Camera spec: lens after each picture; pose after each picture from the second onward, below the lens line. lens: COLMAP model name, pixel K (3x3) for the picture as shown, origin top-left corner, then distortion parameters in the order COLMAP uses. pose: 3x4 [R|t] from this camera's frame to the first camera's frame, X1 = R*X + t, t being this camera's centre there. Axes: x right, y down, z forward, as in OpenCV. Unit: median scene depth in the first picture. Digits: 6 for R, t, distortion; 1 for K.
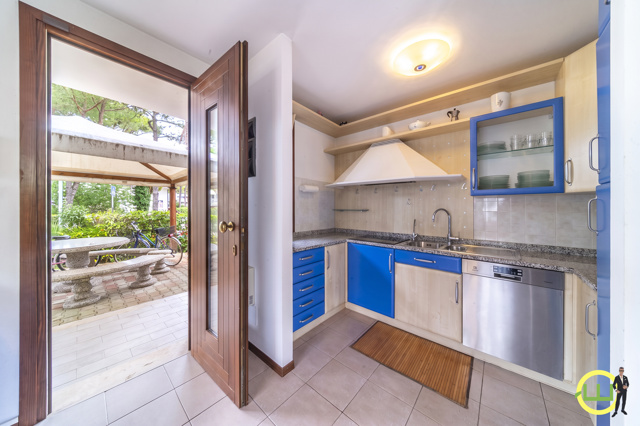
lens RADIAL K [[196.4, 0, 321.8], [0, 196.4, 203.7], [0, 0, 1]] dist [-0.000424, -0.000029]
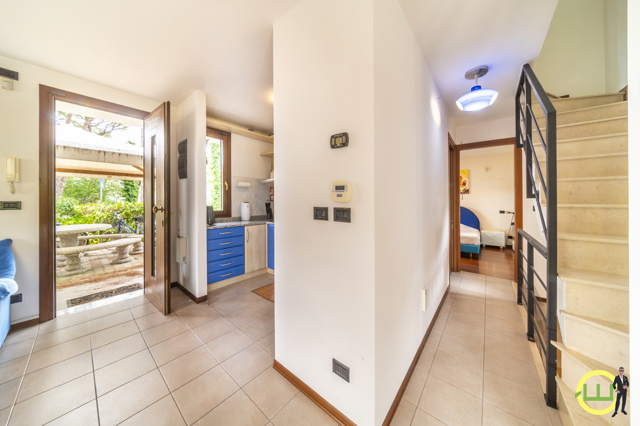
lens RADIAL K [[204.1, 0, 319.0], [0, 204.1, 194.5], [0, 0, 1]] dist [0.000504, 0.000055]
pose [[0.999988, -0.002504, -0.004189, 0.425624], [0.002494, 0.999994, -0.002329, -0.002892], [0.004195, 0.002318, 0.999989, -0.354831]]
